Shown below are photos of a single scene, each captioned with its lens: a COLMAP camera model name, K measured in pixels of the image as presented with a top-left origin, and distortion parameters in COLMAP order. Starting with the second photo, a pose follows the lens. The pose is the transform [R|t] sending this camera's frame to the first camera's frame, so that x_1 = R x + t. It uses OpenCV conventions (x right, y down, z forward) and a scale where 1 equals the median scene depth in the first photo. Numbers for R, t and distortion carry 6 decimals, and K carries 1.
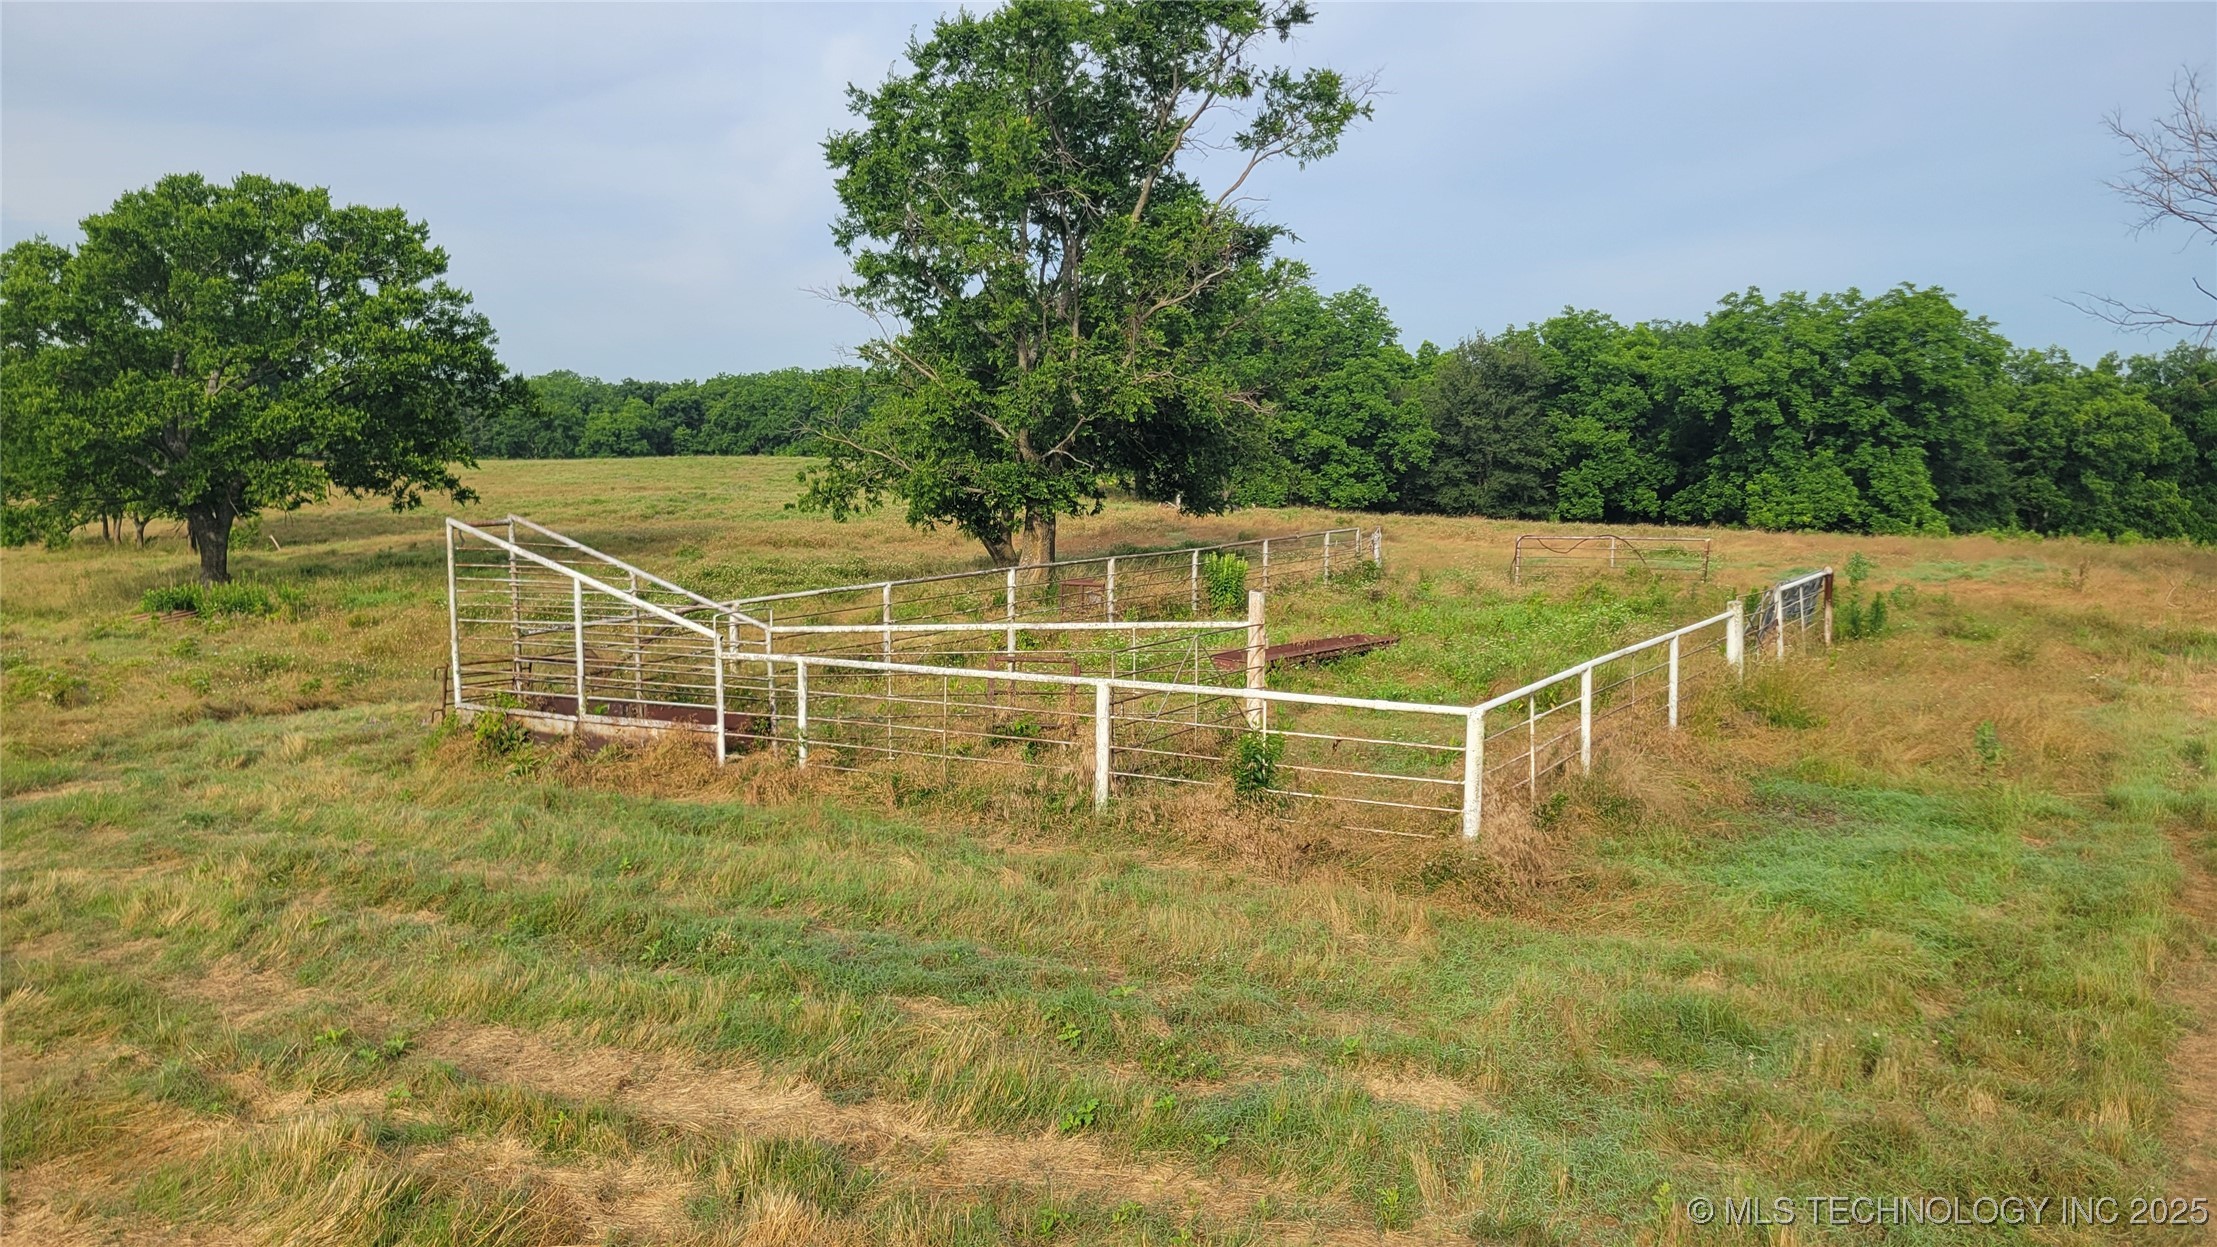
lens RADIAL K [[1789.2, 0, 1108.5], [0, 1789.2, 623.5], [0, 0, 1]] dist [0.073456, -0.039527]
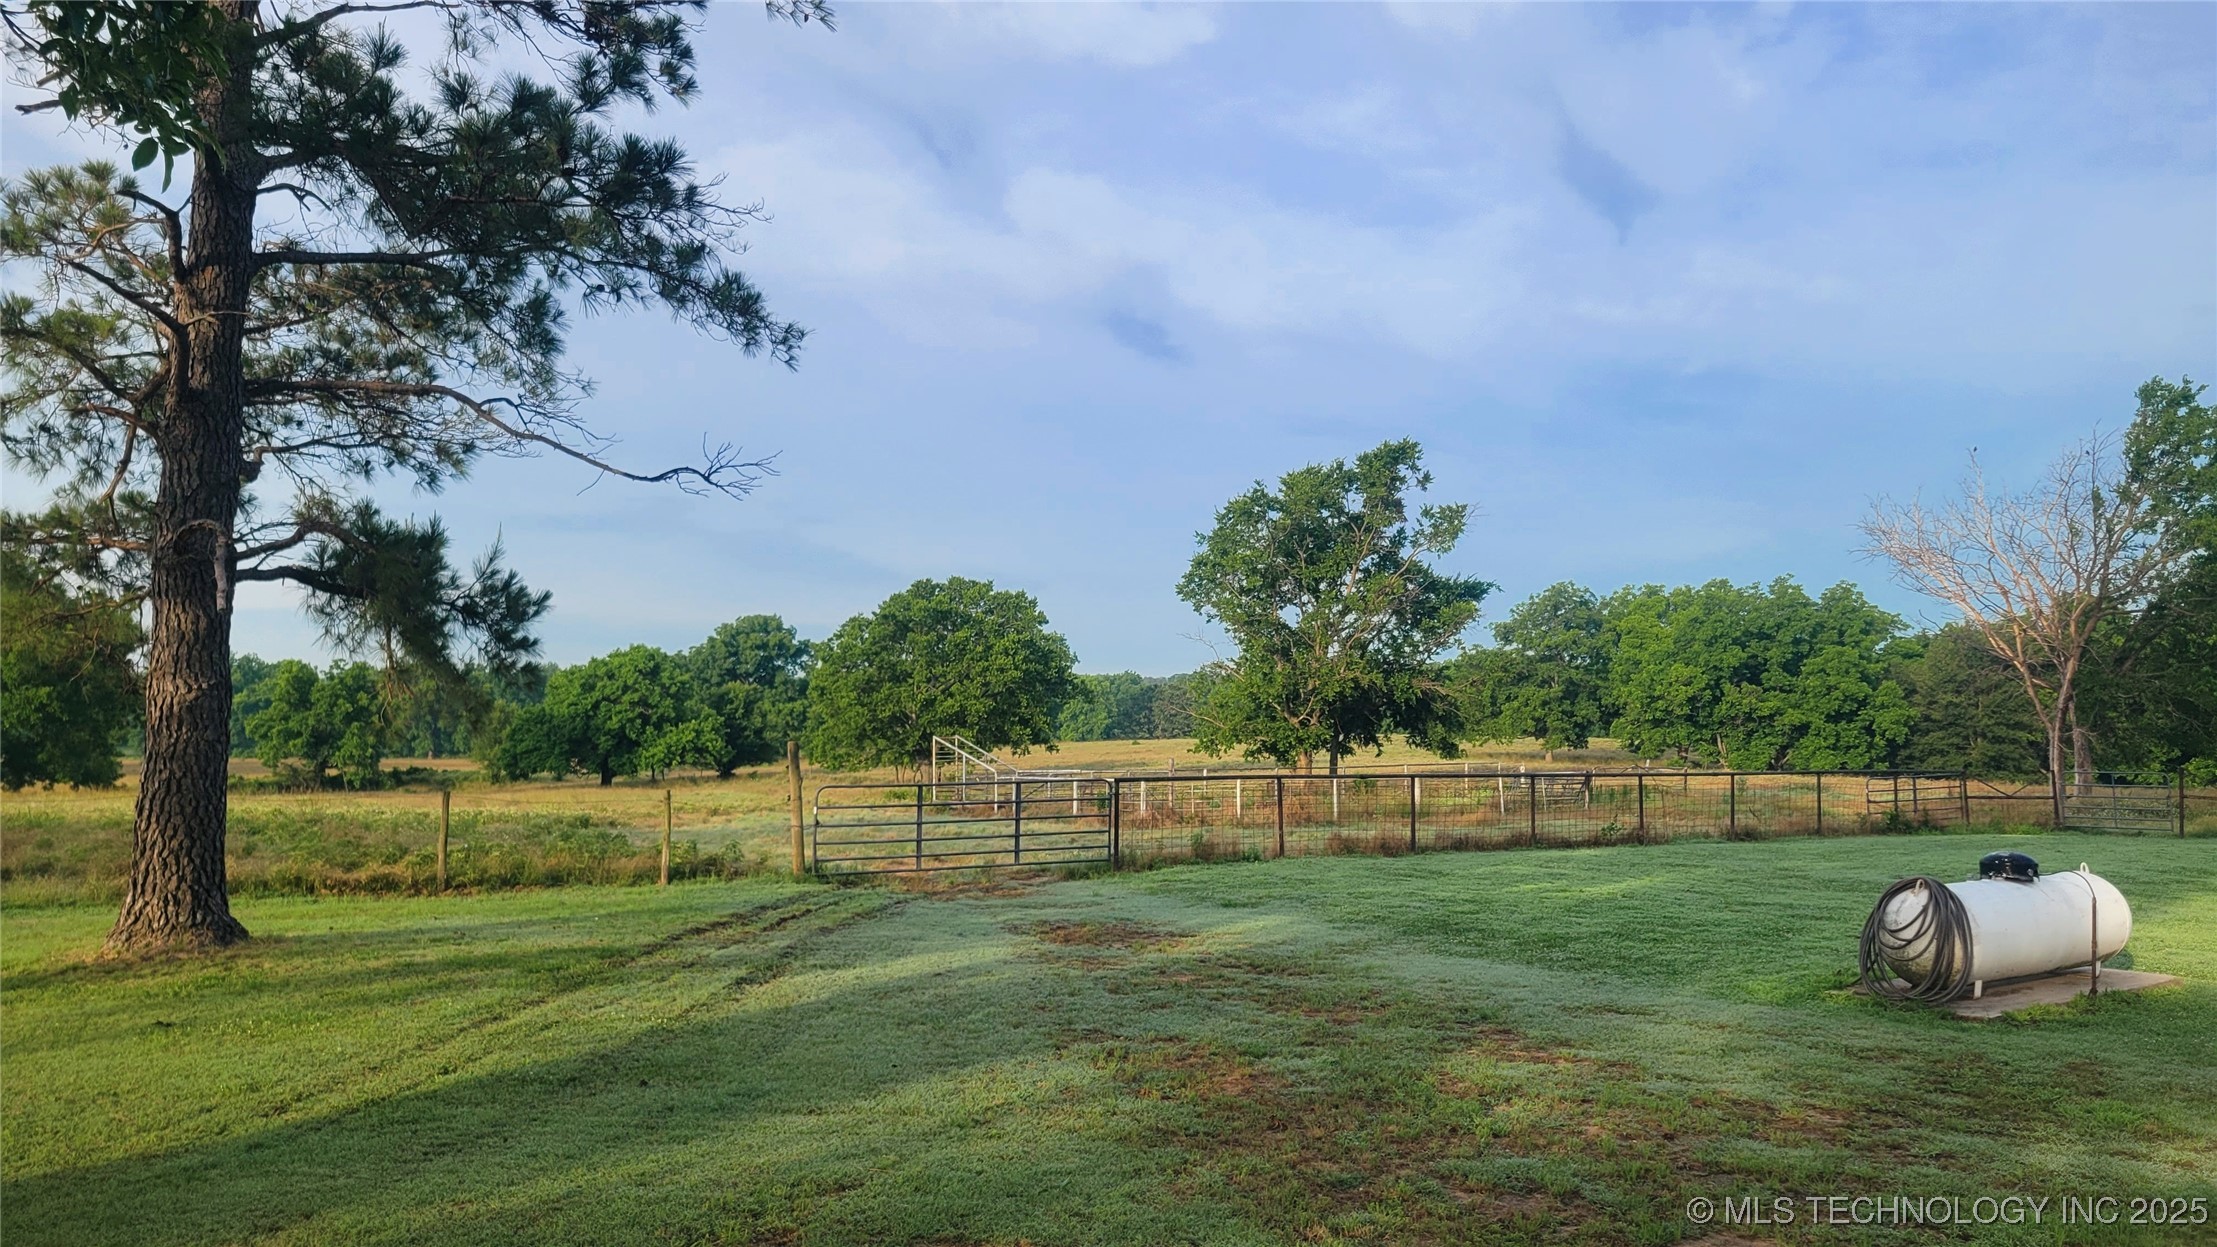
lens RADIAL K [[1789.2, 0, 1108.5], [0, 1789.2, 623.5], [0, 0, 1]] dist [0.073456, -0.039527]
pose [[0.909680, -0.032241, -0.414056, 0.446427], [-0.034677, 0.987604, -0.153086, 0.079793], [0.413860, 0.153617, 0.897286, -0.600739]]
